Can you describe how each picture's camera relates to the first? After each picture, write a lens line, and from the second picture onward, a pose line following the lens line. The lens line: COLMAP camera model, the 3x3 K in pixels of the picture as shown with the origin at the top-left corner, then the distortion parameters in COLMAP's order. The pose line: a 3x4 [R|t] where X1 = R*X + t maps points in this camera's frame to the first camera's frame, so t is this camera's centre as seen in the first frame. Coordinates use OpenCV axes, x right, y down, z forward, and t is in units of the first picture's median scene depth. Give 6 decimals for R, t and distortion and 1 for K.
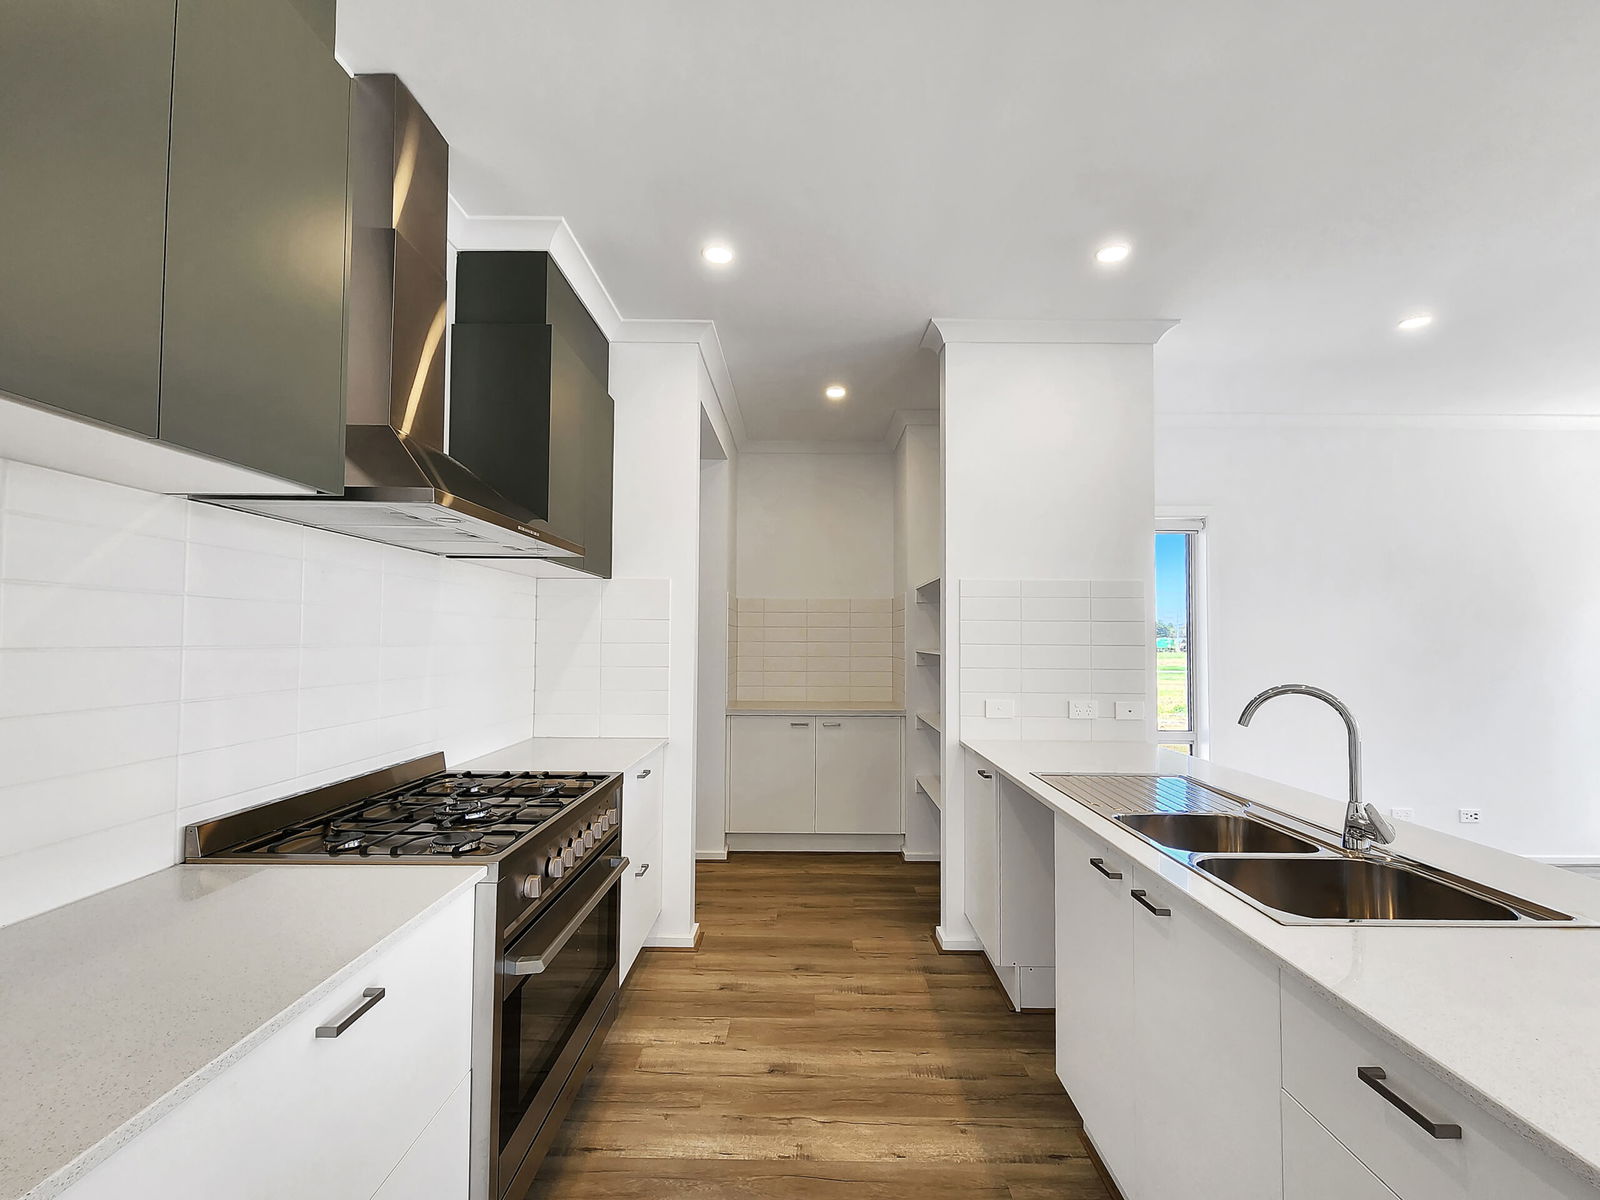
lens RADIAL K [[682.1, 0, 812.3], [0, 682.1, 610.5], [0, 0, 1]] dist [0.018018, -0.001542]
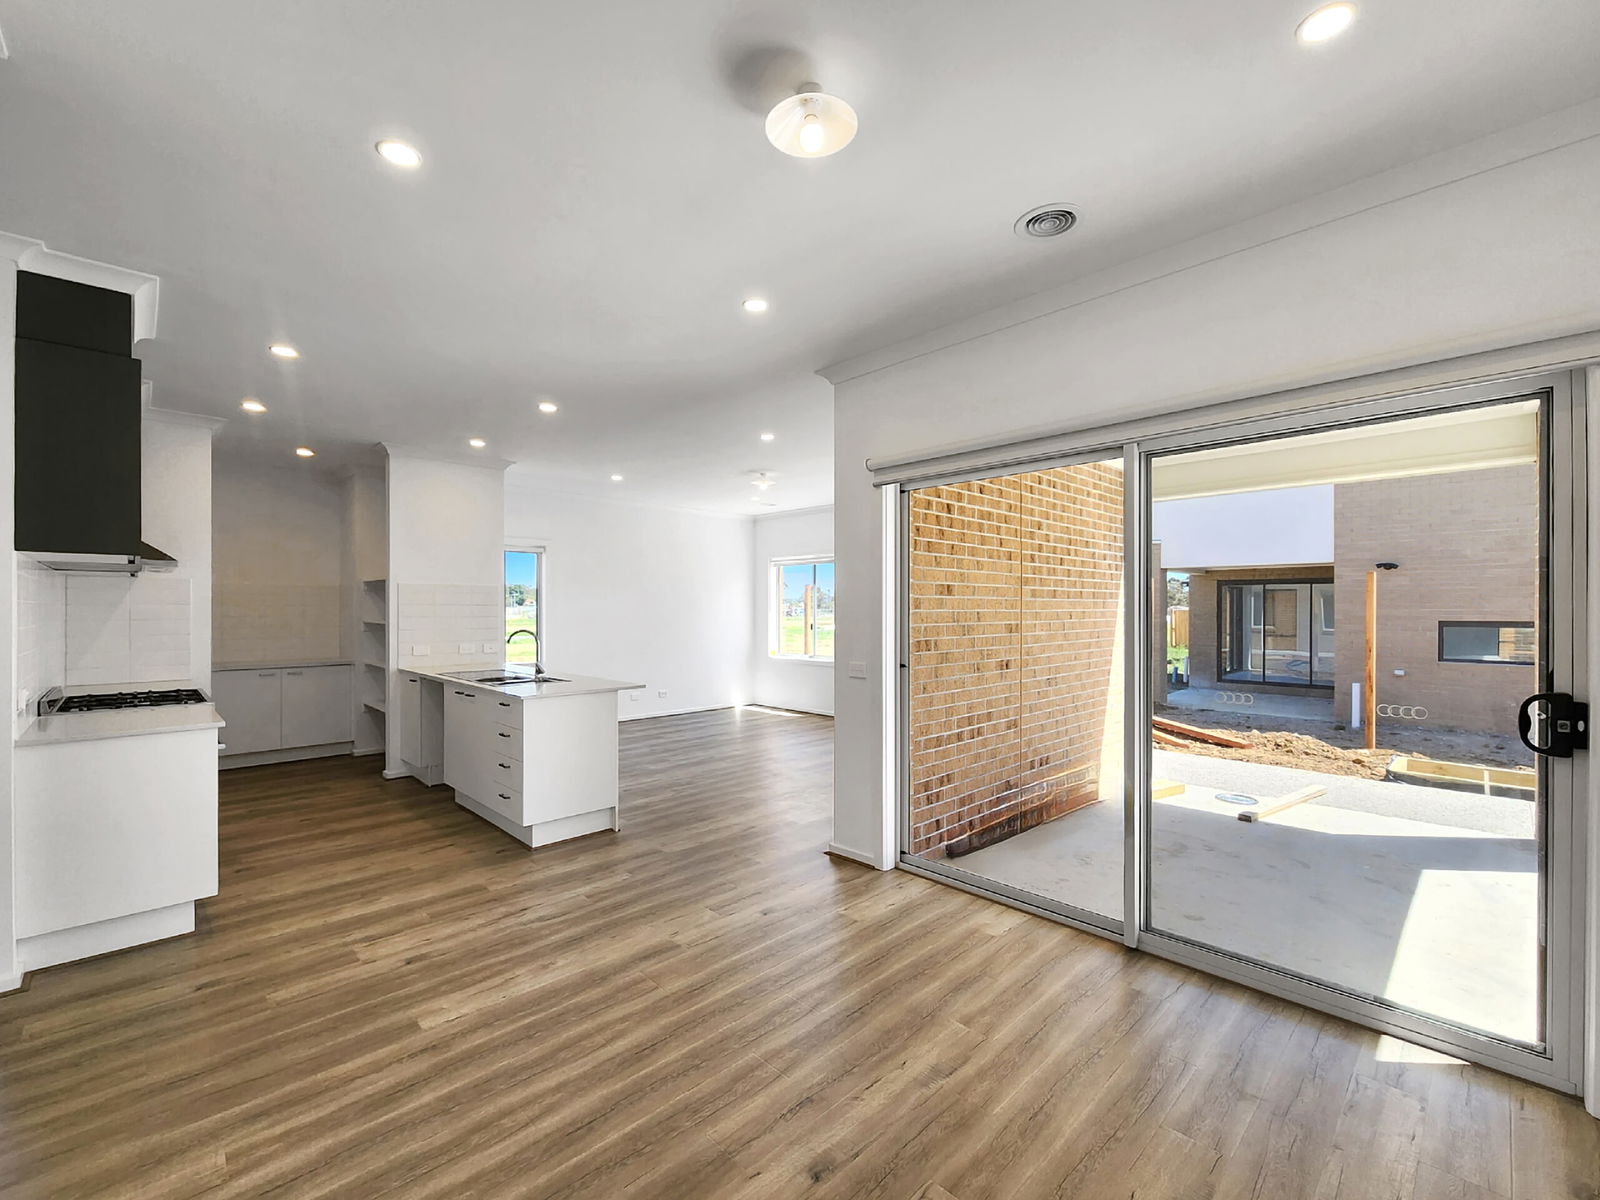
lens RADIAL K [[682.1, 0, 785.6], [0, 682.1, 608.3], [0, 0, 1]] dist [0.018018, -0.001542]
pose [[0.732398, -0.007986, 0.680830, -0.281151], [-0.022089, 0.999126, 0.035482, -0.065228], [-0.680519, -0.041025, 0.731581, -1.070622]]
